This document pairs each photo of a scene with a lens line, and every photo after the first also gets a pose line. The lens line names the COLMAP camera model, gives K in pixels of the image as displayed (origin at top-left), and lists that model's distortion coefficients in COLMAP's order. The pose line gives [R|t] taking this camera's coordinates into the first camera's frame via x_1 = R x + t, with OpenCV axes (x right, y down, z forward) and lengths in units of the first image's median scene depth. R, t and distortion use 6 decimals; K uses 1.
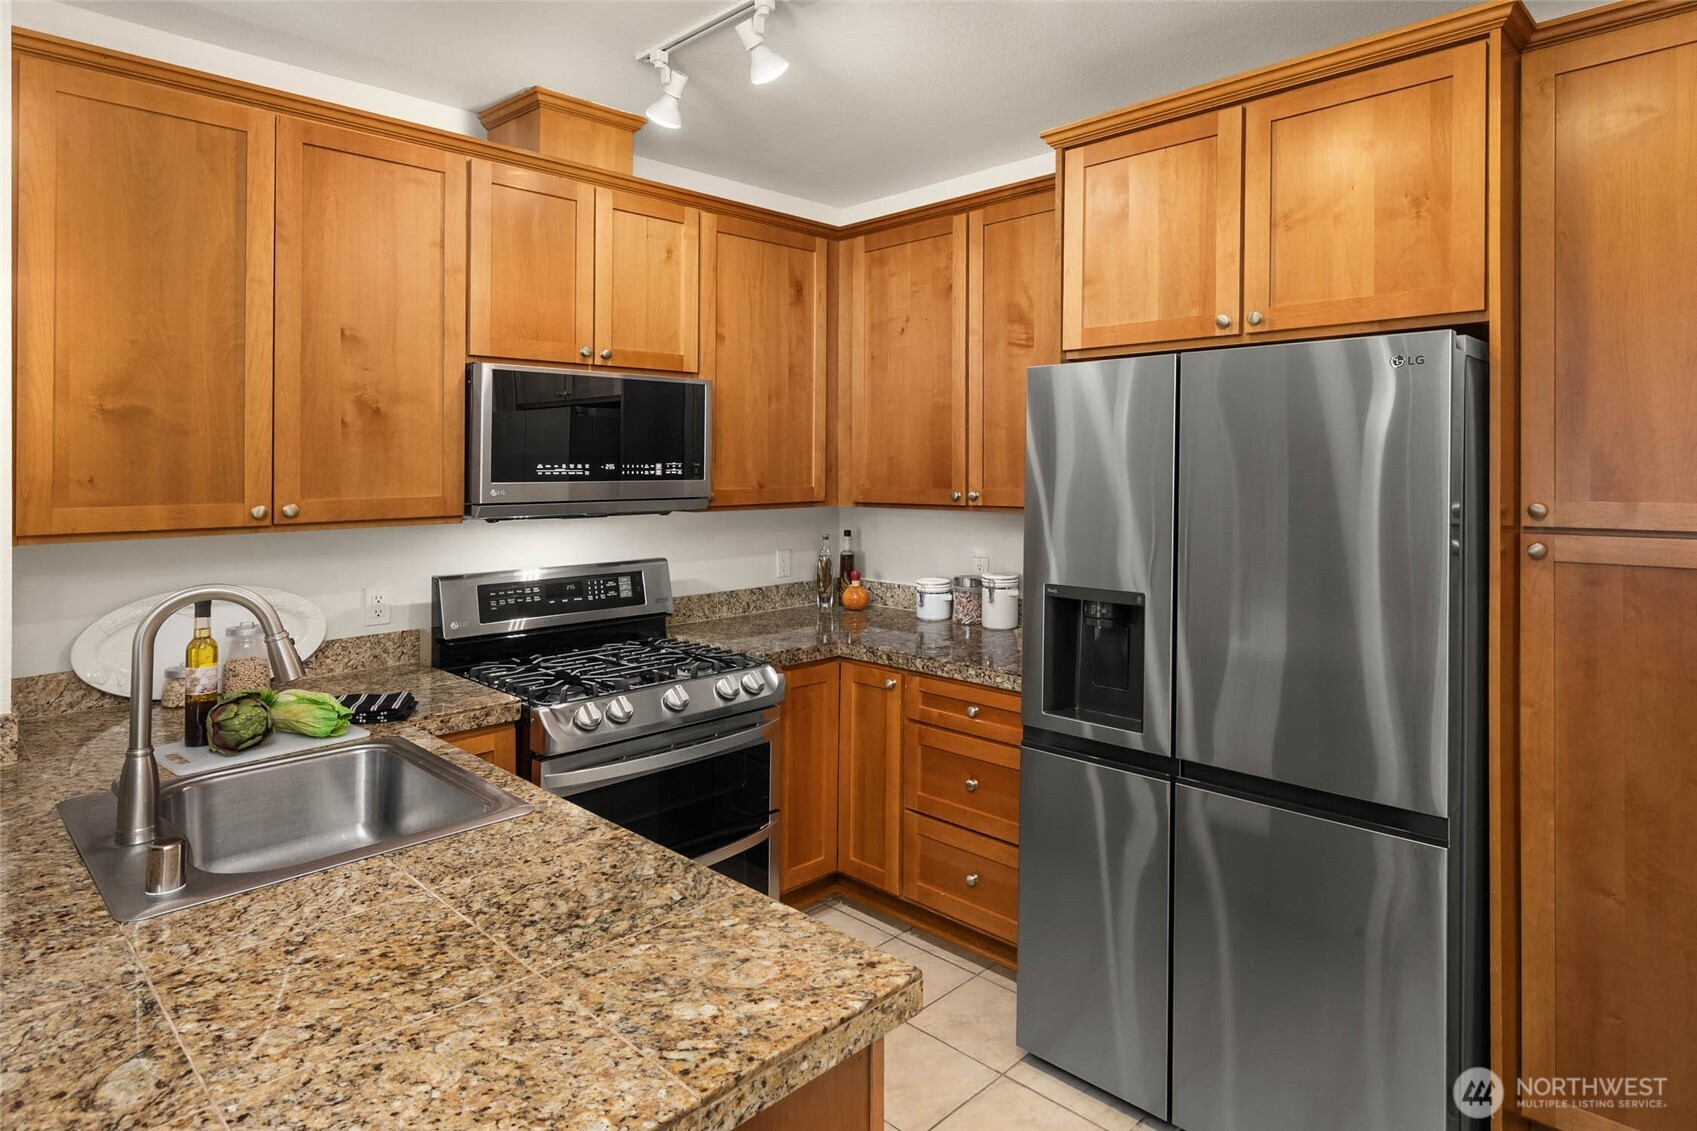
lens RADIAL K [[954.8, 0, 946.7], [0, 954.8, 469.0], [0, 0, 1]] dist [0.005730, -0.000926]
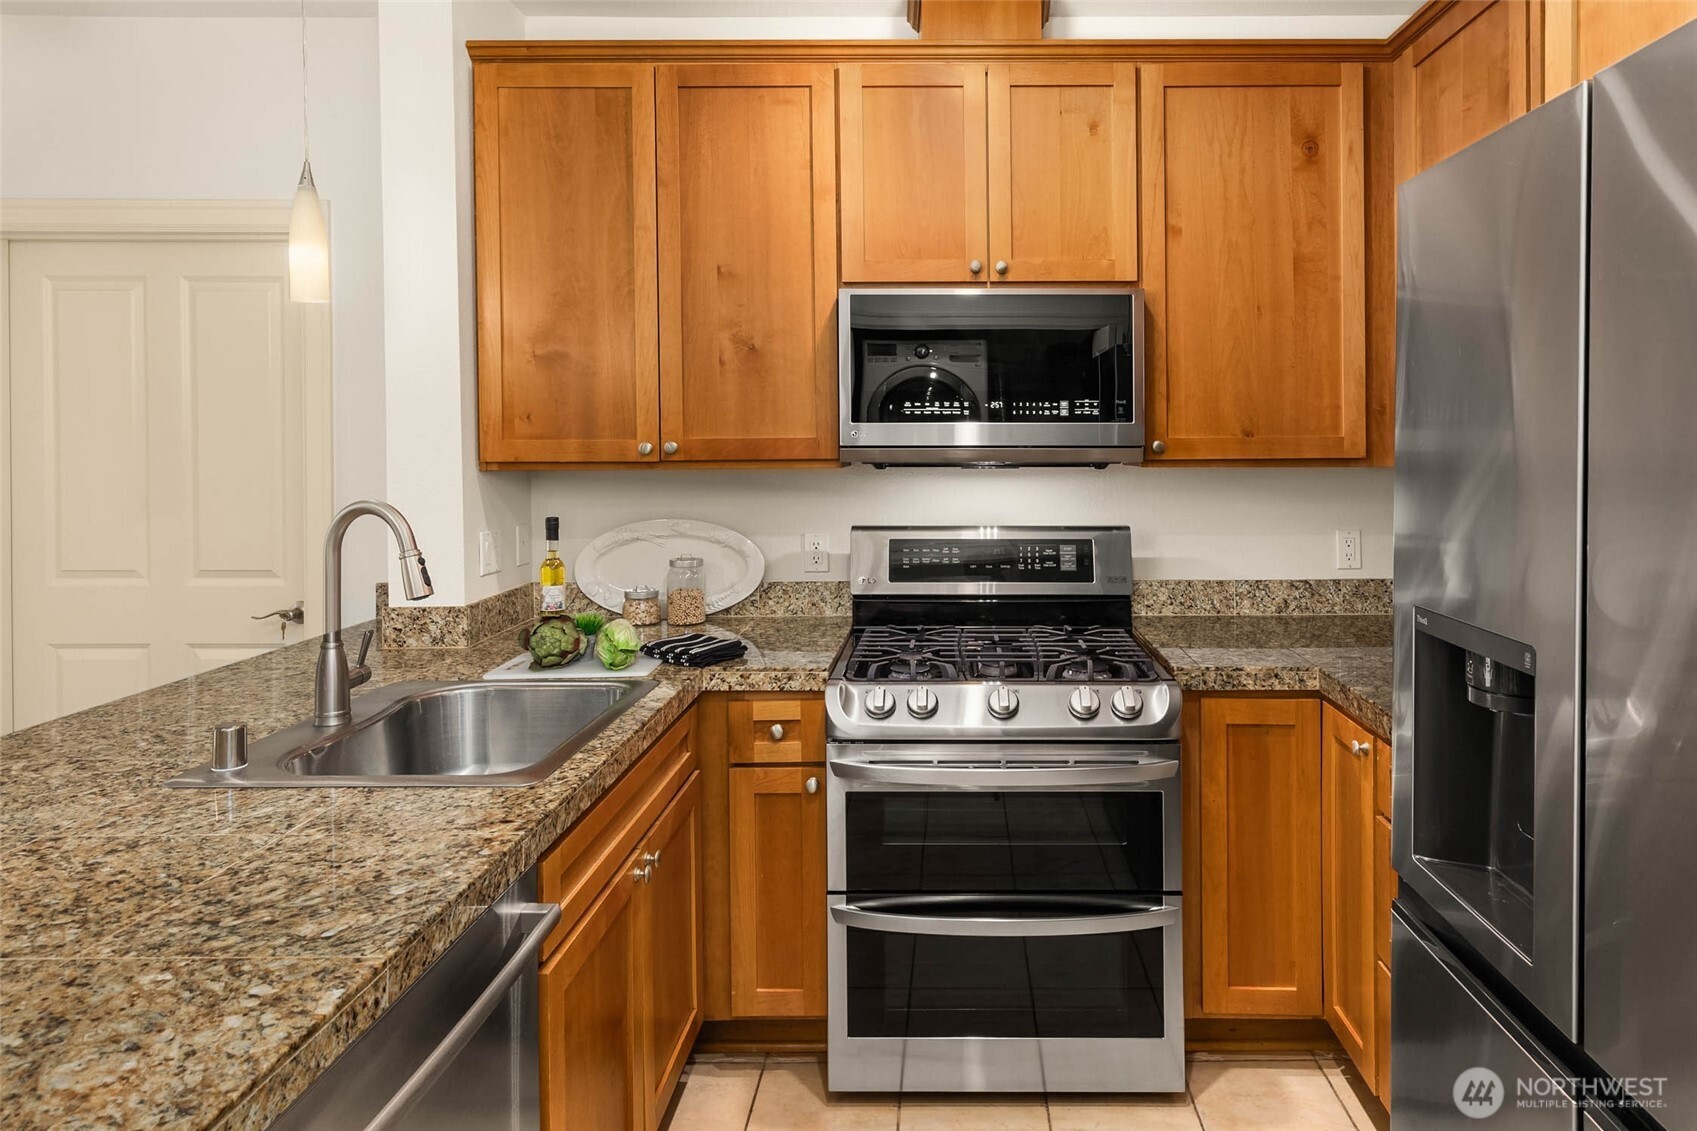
lens RADIAL K [[1078.4, 0, 939.9], [0, 1078.4, 444.8], [0, 0, 1]] dist [0.009734, -0.000777]
pose [[0.669617, 0.006343, -0.742680, 0.342818], [-0.002750, 0.999978, 0.006061, 0.030047], [0.742701, -0.002016, 0.669620, 0.404639]]
